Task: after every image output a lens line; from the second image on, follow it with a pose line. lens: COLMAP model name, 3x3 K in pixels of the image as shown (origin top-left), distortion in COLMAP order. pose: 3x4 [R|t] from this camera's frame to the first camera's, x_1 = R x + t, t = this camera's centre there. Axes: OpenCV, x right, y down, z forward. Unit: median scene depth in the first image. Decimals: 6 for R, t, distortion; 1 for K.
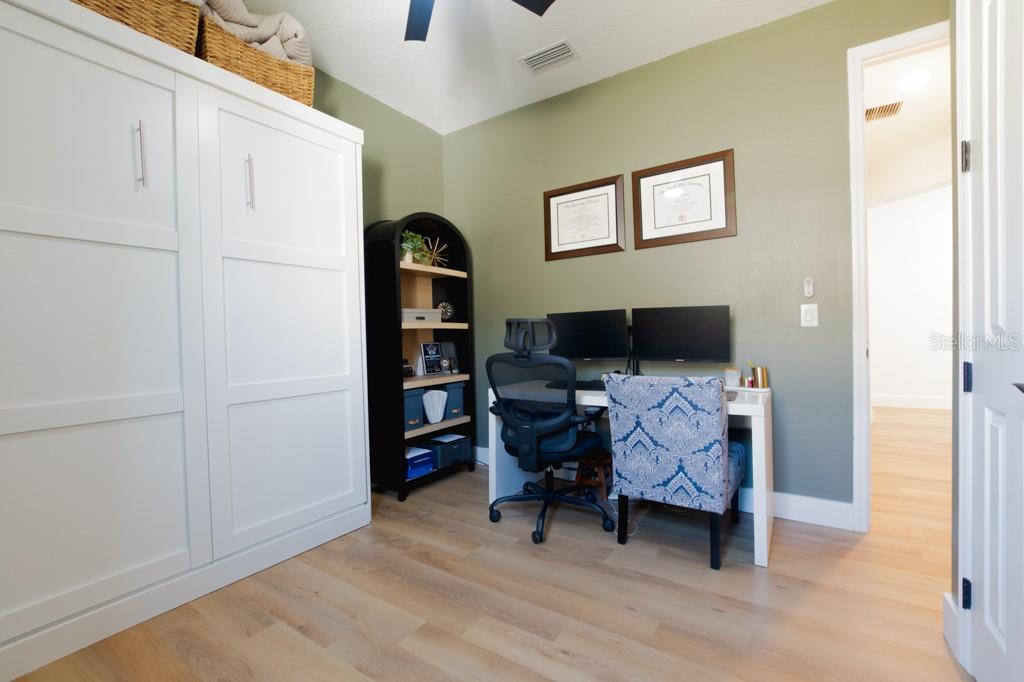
lens RADIAL K [[452.8, 0, 512.0], [0, 452.8, 341.0], [0, 0, 1]] dist [0.000525, 0.000059]
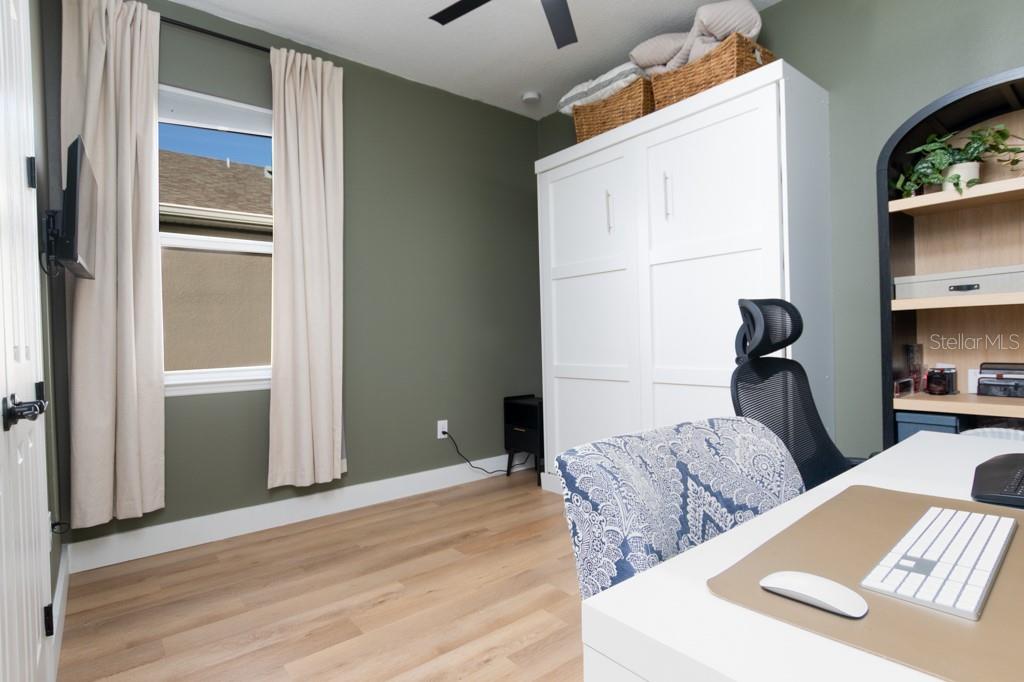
lens RADIAL K [[527.5, 0, 512.0], [0, 527.5, 341.0], [0, 0, 1]] dist [-0.000013, 0.000034]
pose [[-0.296461, 0.035942, -0.954368, 0.955462], [0.018731, 0.999318, 0.031817, -0.029138], [0.954861, -0.008443, -0.296932, 1.147436]]
